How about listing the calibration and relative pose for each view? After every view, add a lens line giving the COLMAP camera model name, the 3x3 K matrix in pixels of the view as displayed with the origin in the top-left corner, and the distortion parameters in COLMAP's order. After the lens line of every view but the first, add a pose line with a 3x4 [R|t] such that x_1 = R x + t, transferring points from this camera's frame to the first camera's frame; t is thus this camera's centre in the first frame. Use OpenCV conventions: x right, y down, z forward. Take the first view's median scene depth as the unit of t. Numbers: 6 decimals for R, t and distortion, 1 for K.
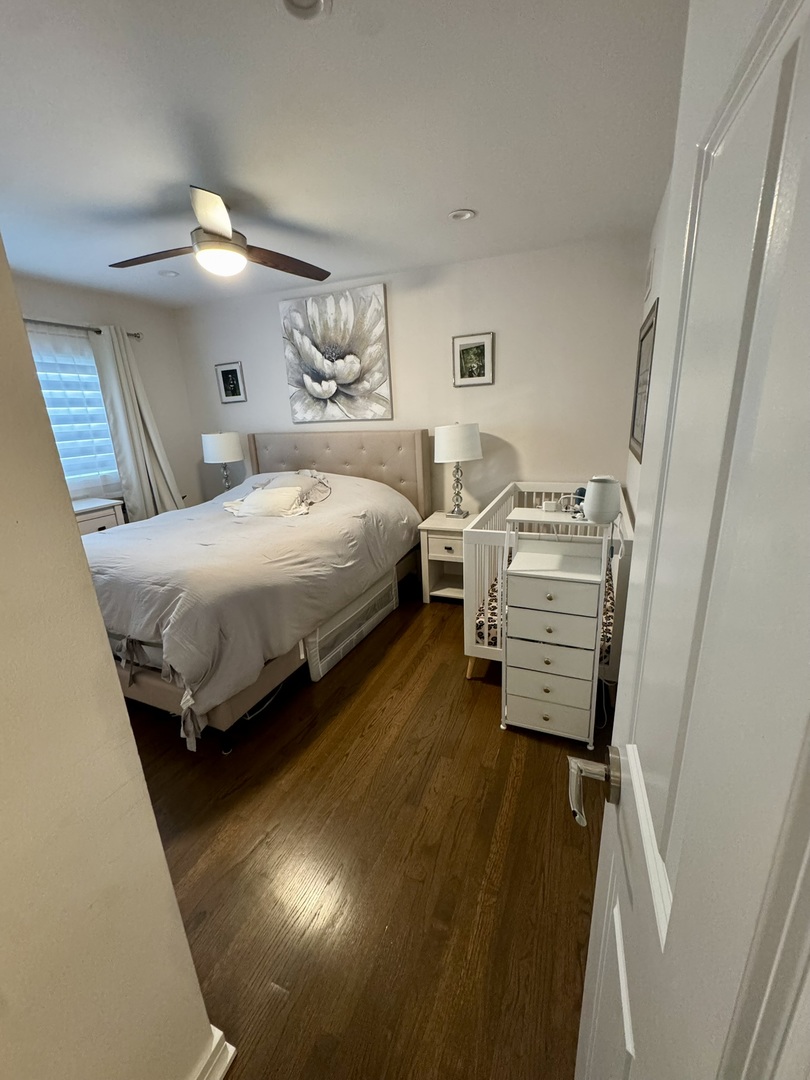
lens RADIAL K [[431.7, 0, 405.3], [0, 431.7, 540.7], [0, 0, 1]] dist [-0.003354, -0.000523]
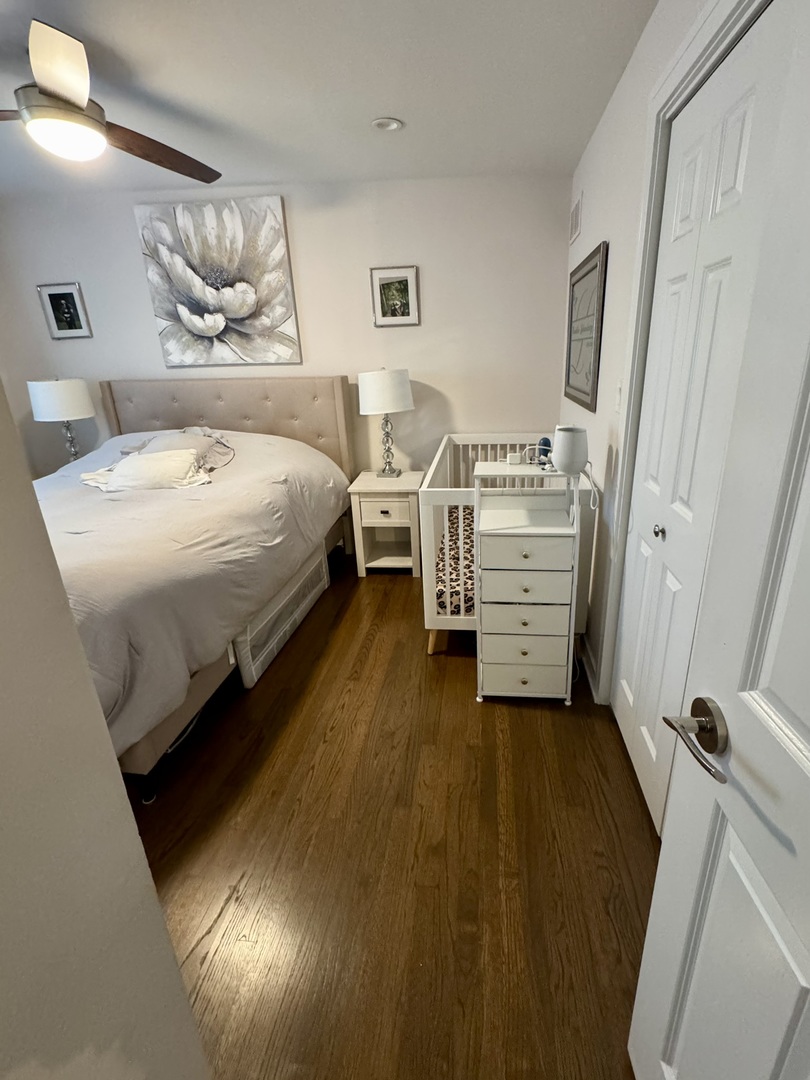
lens RADIAL K [[483.5, 0, 438.2], [0, 483.5, 516.9], [0, 0, 1]] dist [-0.001572, -0.000413]
pose [[0.953556, -0.080487, 0.290264, -0.112066], [0.071843, 0.996600, 0.040334, -0.006492], [-0.292523, -0.017608, 0.956096, 0.034440]]
